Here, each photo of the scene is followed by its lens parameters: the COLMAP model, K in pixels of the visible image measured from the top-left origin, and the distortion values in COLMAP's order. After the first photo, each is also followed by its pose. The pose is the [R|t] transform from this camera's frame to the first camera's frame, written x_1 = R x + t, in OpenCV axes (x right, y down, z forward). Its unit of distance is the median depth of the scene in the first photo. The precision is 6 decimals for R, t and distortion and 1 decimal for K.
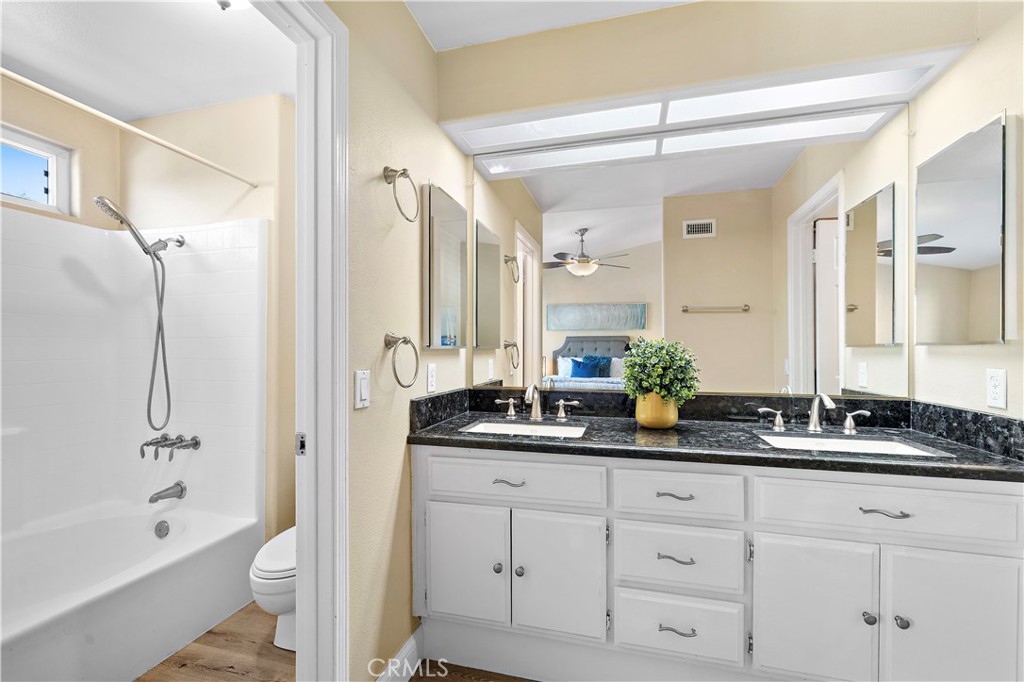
lens RADIAL K [[431.3, 0, 514.6], [0, 431.3, 344.1], [0, 0, 1]] dist [0.001423, -0.000384]
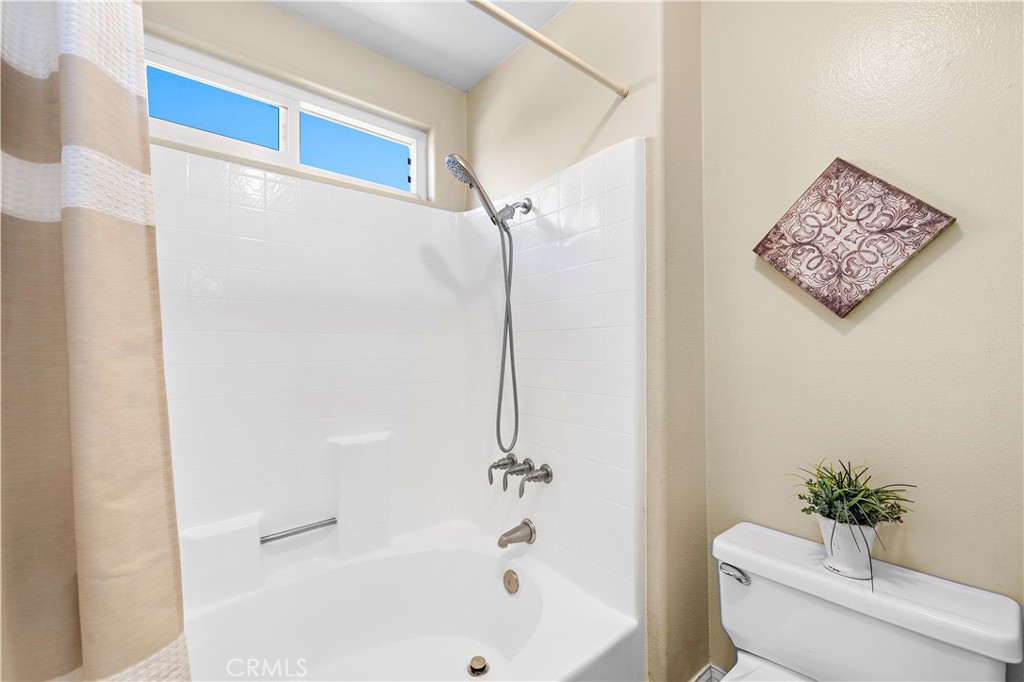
lens RADIAL K [[431.3, 0, 514.6], [0, 431.3, 344.1], [0, 0, 1]] dist [0.001423, -0.000384]
pose [[0.815712, -0.006116, -0.578426, -0.362090], [0.003432, 0.999978, -0.005732, 0.012625], [0.578449, 0.002691, 0.815714, 0.374129]]
